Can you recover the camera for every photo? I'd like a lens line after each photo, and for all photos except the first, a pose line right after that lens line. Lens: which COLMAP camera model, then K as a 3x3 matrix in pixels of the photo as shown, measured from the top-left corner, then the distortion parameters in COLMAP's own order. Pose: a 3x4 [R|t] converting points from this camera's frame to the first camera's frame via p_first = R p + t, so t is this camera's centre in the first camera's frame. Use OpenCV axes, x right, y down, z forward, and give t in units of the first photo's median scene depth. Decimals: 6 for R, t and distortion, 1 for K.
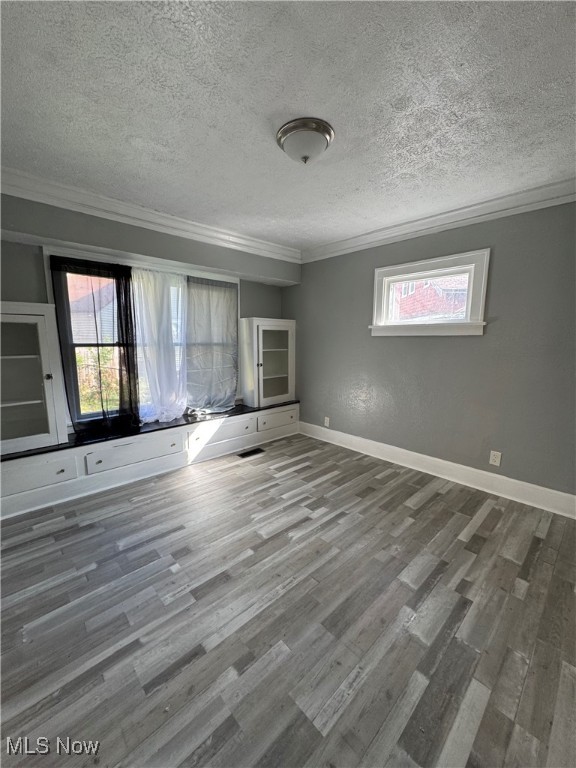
lens RADIAL K [[307.1, 0, 288.0], [0, 307.1, 384.0], [0, 0, 1]] dist [-0.001725, 0.000086]
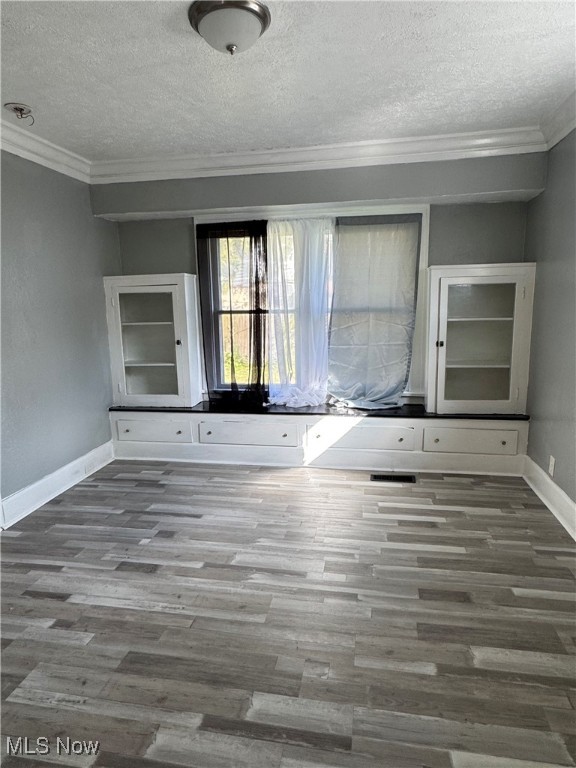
lens RADIAL K [[469.4, 0, 289.9], [0, 469.4, 384.3], [0, 0, 1]] dist [-0.003697, 0.002662]
pose [[0.590760, 0.121738, -0.797611, 0.625105], [-0.095107, 0.992167, 0.080991, -0.038479], [0.801223, 0.028012, 0.597710, 0.277245]]
